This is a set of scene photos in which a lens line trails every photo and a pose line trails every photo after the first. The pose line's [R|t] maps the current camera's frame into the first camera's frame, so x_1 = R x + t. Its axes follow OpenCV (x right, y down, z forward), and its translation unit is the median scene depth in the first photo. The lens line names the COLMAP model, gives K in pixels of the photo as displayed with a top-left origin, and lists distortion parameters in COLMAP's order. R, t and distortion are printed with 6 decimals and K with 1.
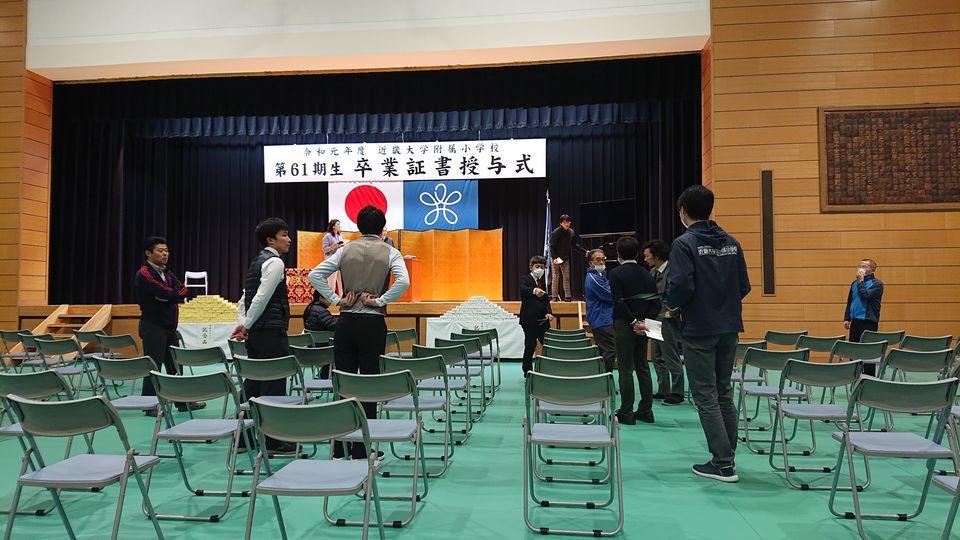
lens RADIAL K [[639.5, 0, 480.0], [0, 639.5, 270.0], [0, 0, 1]] dist [0.189539, -0.336325]
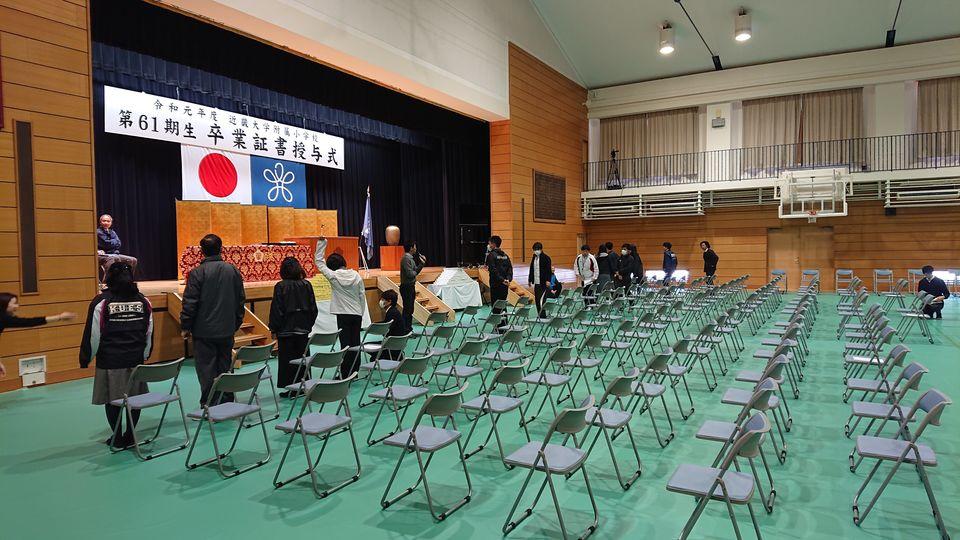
lens RADIAL K [[639.5, 0, 480.0], [0, 639.5, 270.0], [0, 0, 1]] dist [0.189539, -0.336325]
pose [[0.373023, -0.031598, 0.927284, -0.938965], [-0.026453, 0.998651, 0.044671, -0.013959], [-0.927445, -0.041193, 0.371684, 0.281745]]
